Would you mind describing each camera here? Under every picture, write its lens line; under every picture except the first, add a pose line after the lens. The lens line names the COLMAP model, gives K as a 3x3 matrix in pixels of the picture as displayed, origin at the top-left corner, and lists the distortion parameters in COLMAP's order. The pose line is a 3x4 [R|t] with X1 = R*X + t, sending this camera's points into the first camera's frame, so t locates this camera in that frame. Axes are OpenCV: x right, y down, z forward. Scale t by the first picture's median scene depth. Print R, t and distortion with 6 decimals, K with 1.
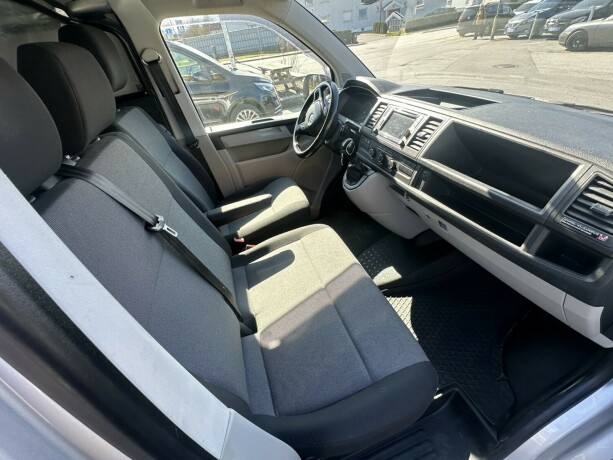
lens RADIAL K [[279.1, 0, 306.5], [0, 279.1, 230.0], [0, 0, 1]] dist [-0.002421, 0.000077]
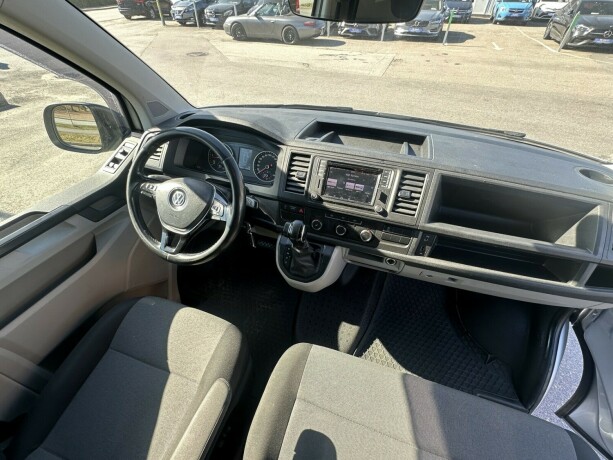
lens RADIAL K [[279.1, 0, 306.5], [0, 279.1, 230.0], [0, 0, 1]] dist [-0.002421, 0.000077]
pose [[0.598172, -0.430210, 0.676099, -0.223162], [0.399602, 0.891435, 0.213687, -0.353820], [-0.694629, 0.142349, 0.705144, 0.429184]]
